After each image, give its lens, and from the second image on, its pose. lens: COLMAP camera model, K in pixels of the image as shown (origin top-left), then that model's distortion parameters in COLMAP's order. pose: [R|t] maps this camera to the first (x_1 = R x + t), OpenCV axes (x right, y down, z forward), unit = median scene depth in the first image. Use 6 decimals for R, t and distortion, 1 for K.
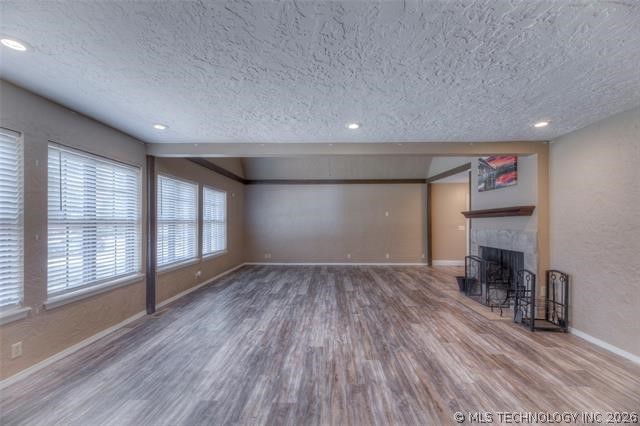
lens RADIAL K [[252.0, 0, 317.3], [0, 252.0, 216.6], [0, 0, 1]] dist [0.014781, 0.000051]
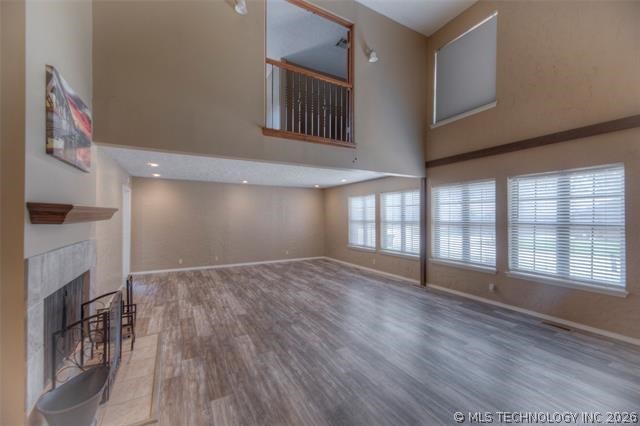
lens RADIAL K [[252.0, 0, 317.3], [0, 252.0, 216.6], [0, 0, 1]] dist [0.014781, 0.000051]
pose [[-0.848096, -0.005457, -0.529815, 0.680621], [0.003388, 0.999871, -0.015722, 0.004372], [0.529832, -0.015129, -0.847968, 2.073792]]
